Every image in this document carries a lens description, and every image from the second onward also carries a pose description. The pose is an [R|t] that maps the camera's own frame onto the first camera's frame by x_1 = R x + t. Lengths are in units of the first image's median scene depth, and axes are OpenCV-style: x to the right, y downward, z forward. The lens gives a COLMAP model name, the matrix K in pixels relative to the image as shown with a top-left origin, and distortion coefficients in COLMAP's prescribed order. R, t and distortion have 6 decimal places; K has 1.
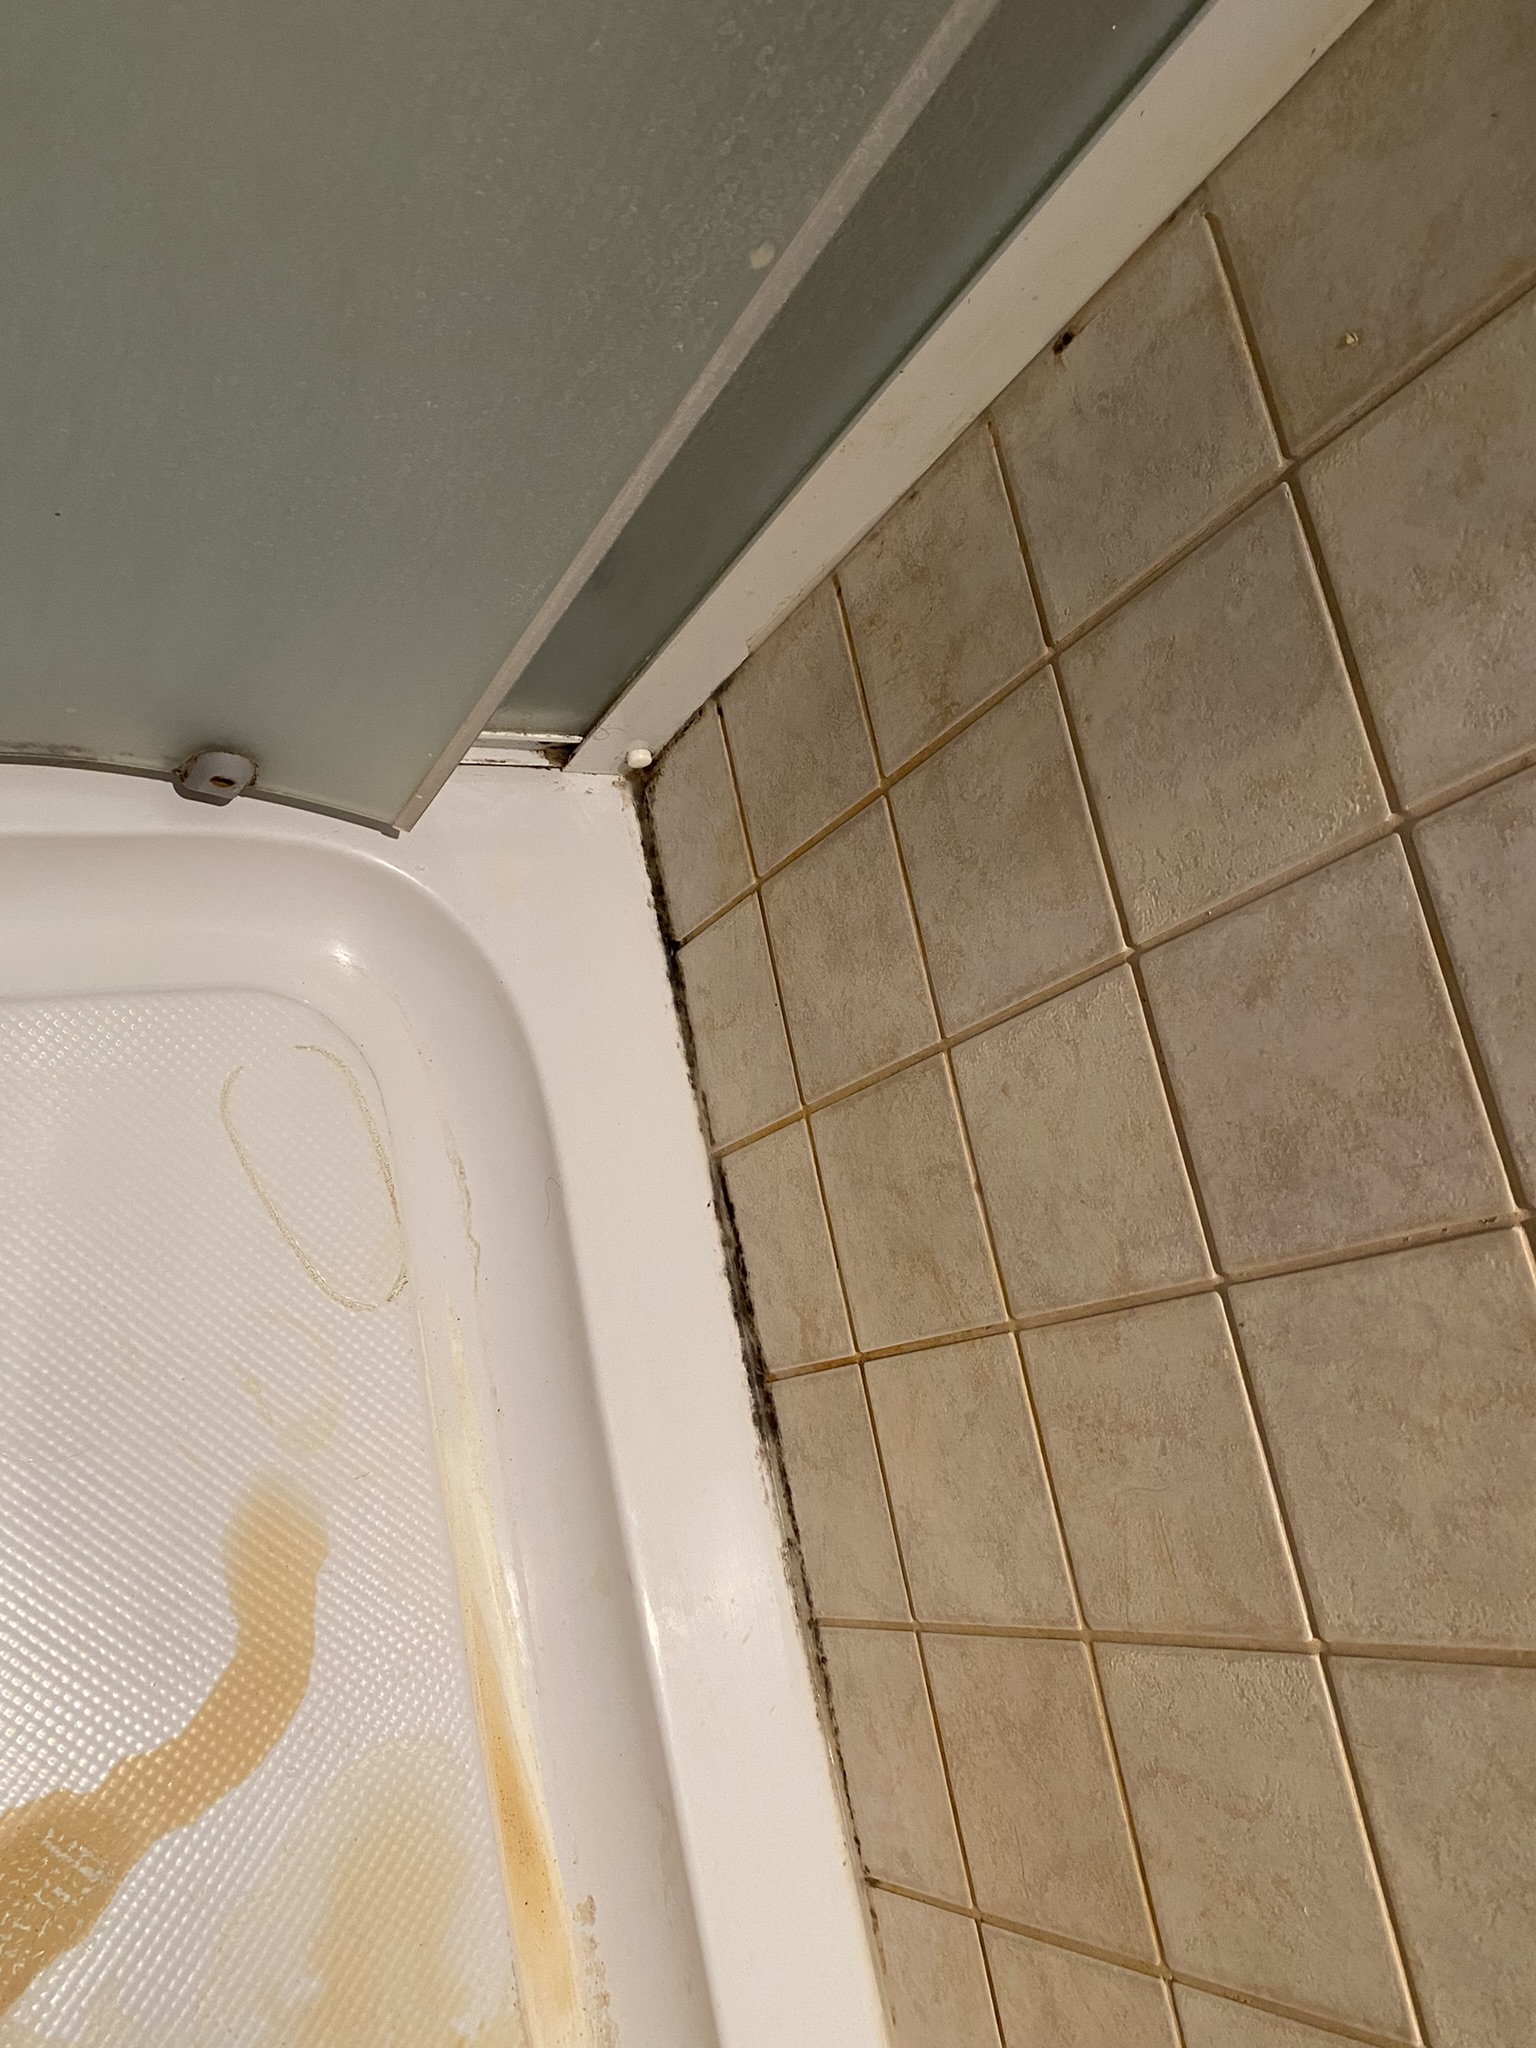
lens RADIAL K [[1549.7, 0, 771.7], [0, 1549.7, 1035.8], [0, 0, 1]] dist [0.033250, -0.033217]
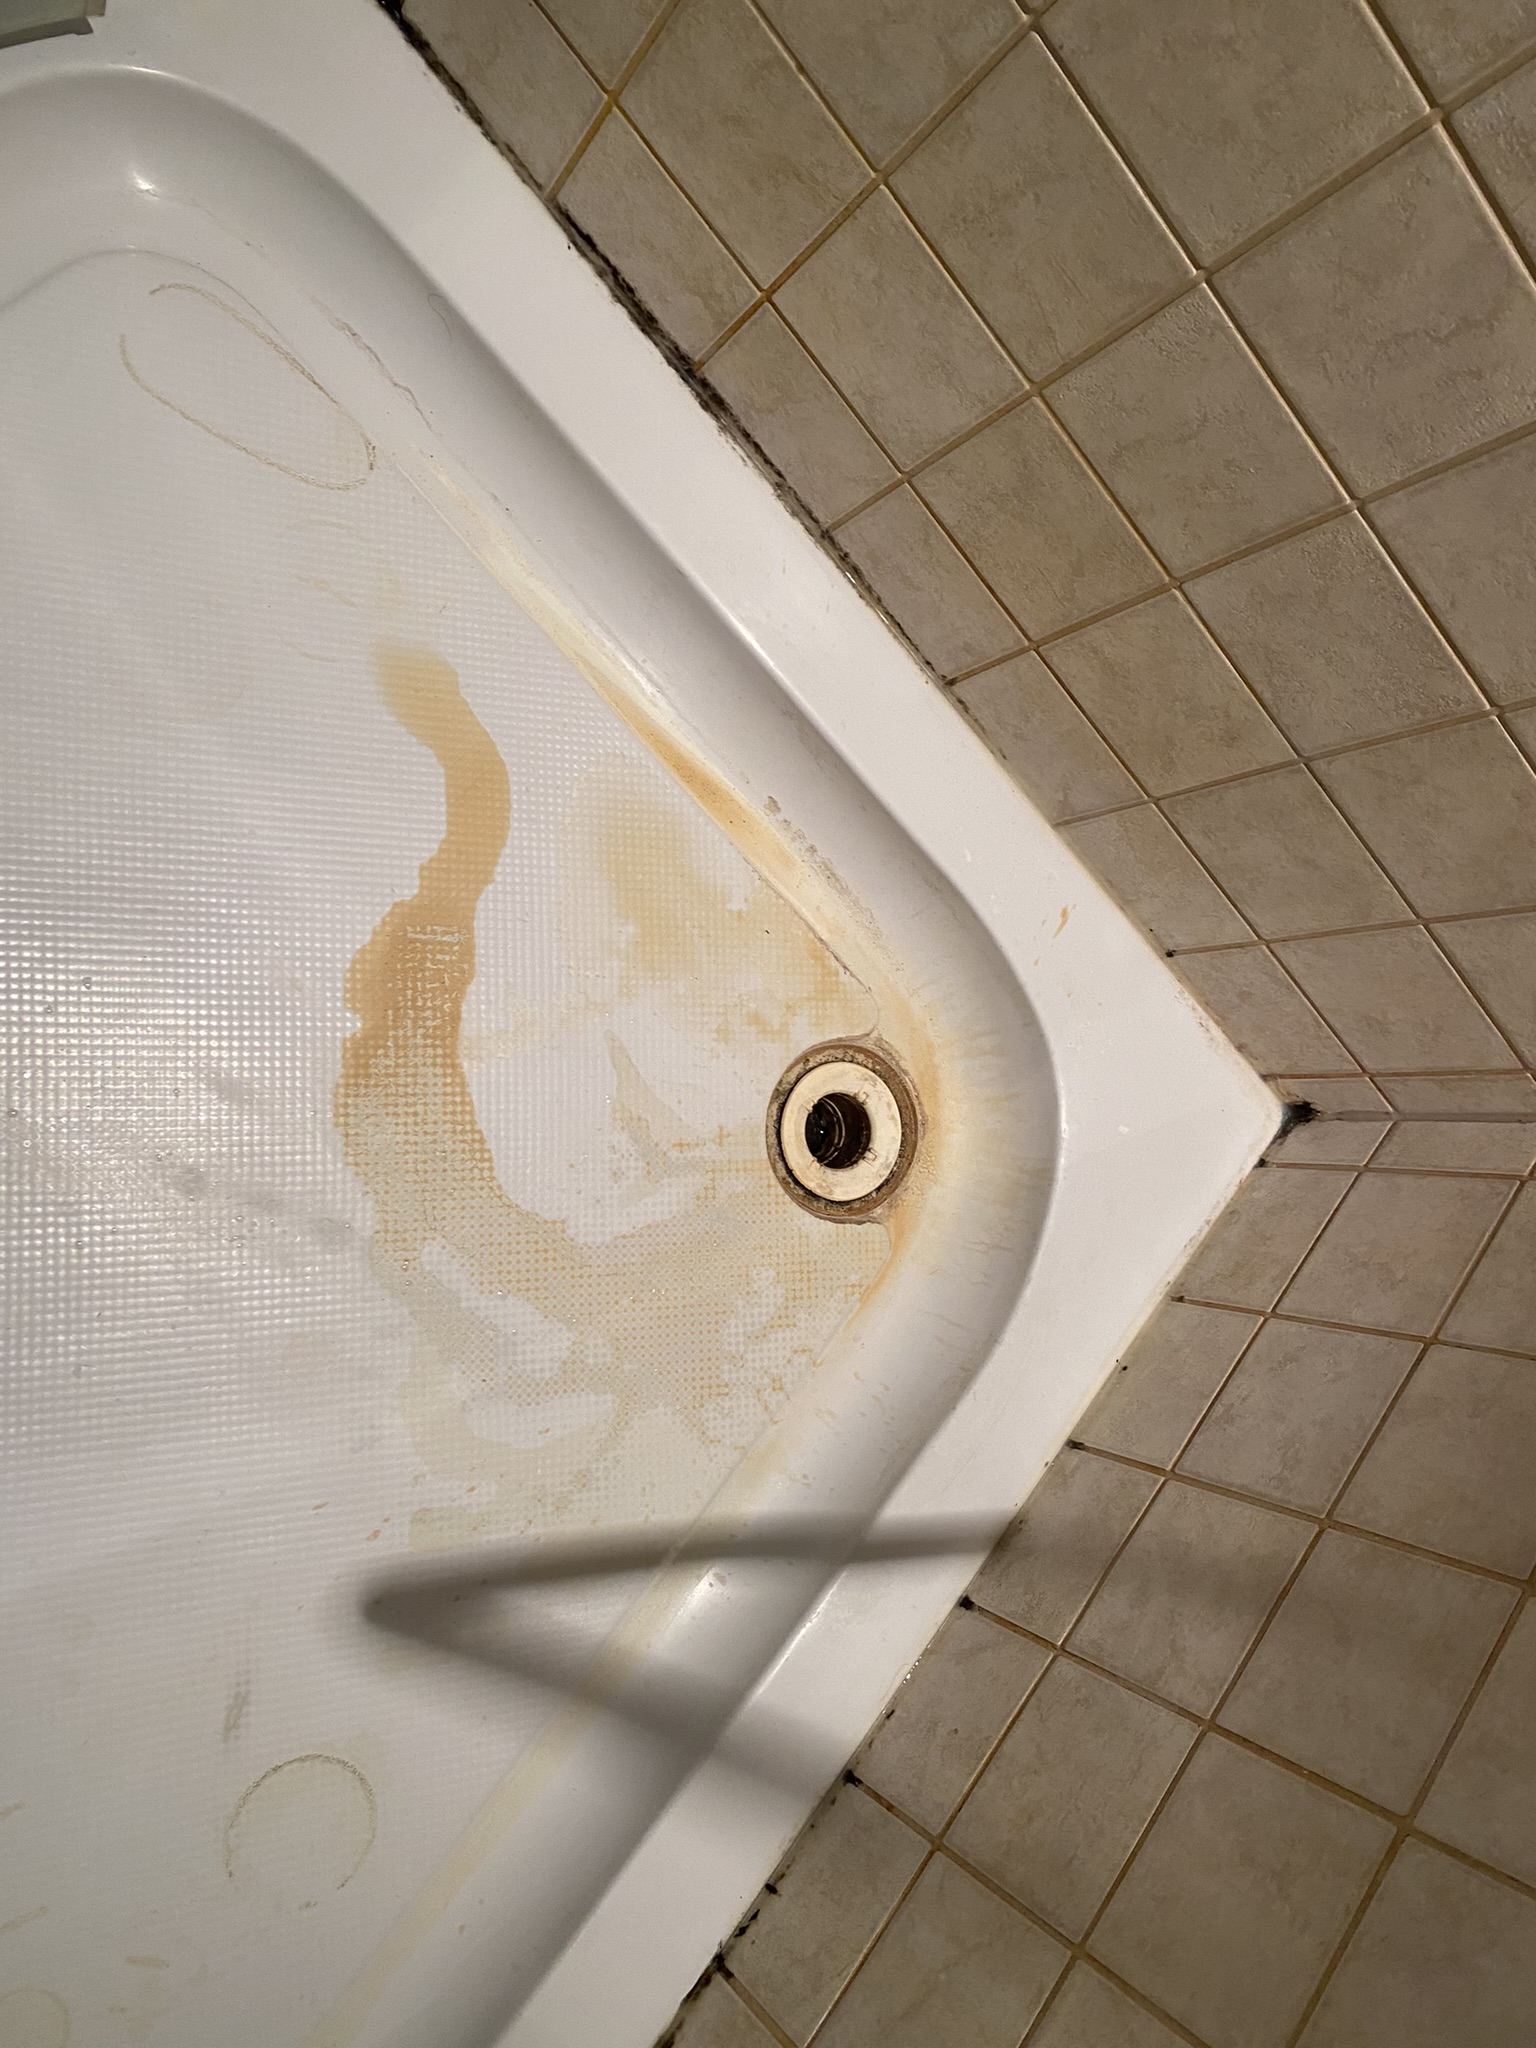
lens RADIAL K [[1549.7, 0, 785.8], [0, 1549.7, 1009.8], [0, 0, 1]] dist [0.033250, -0.033217]
pose [[0.870231, -0.490841, -0.042100, -0.134007], [0.443354, 0.743041, 0.501326, 0.029525], [-0.214789, -0.454935, 0.864234, -0.221116]]
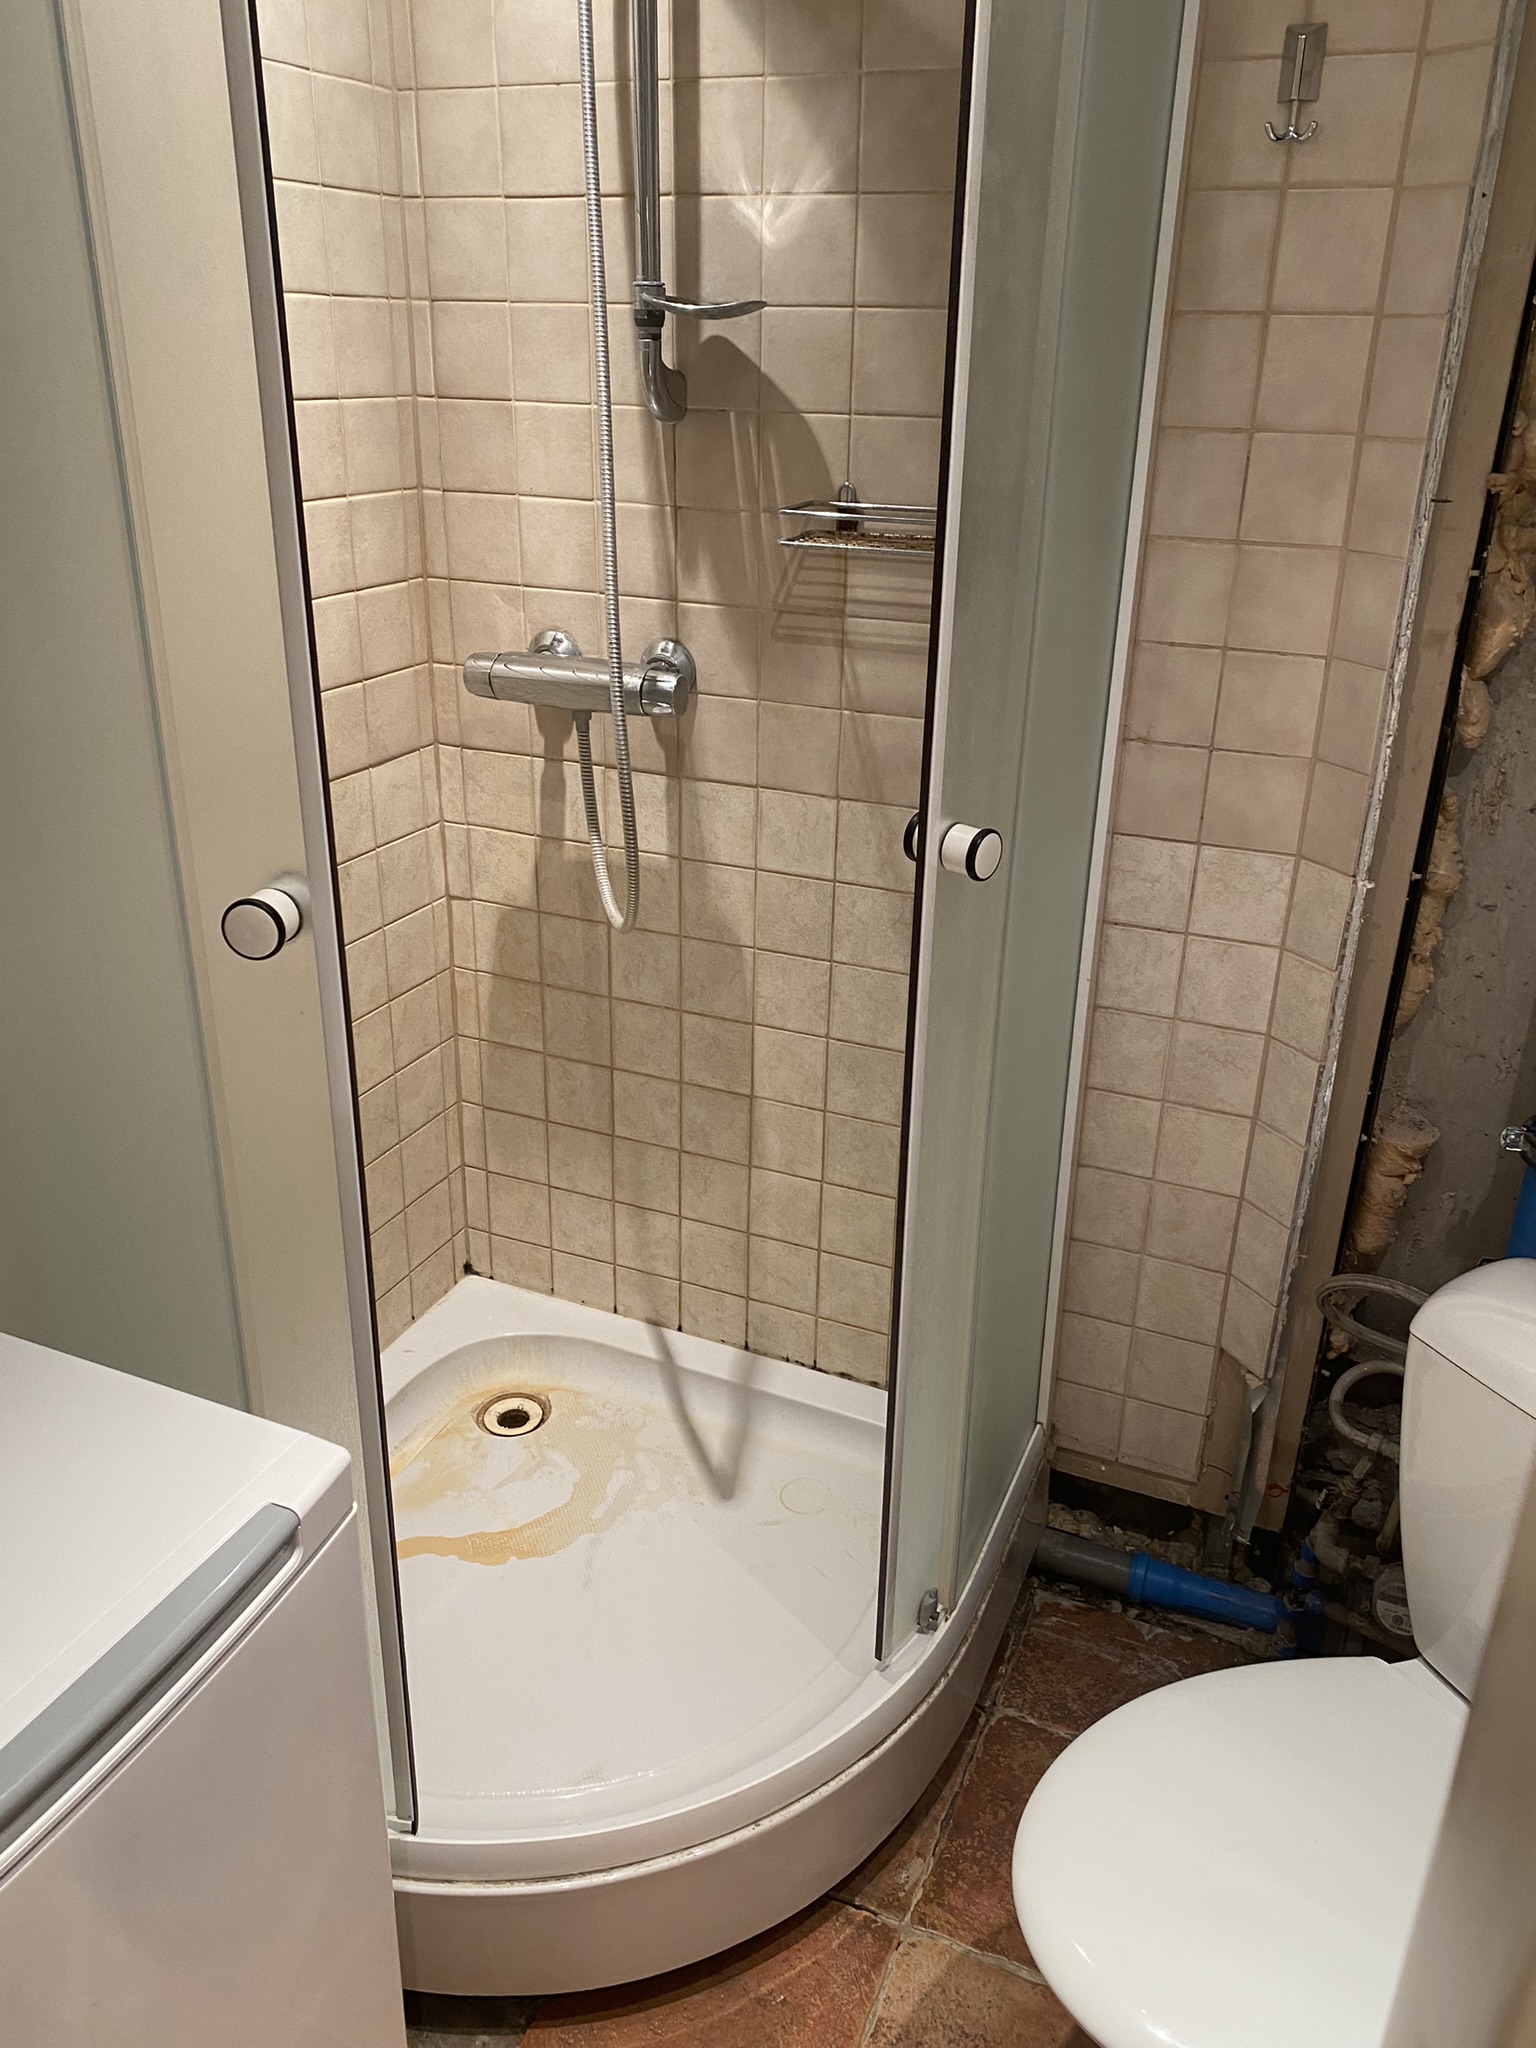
lens RADIAL K [[1549.7, 0, 800.1], [0, 1549.7, 1006.1], [0, 0, 1]] dist [0.033250, -0.033217]
pose [[-0.700851, -0.652146, 0.288987, -0.977676], [0.426037, -0.057768, 0.902859, -1.780390], [-0.572102, 0.755889, 0.318326, -1.122701]]
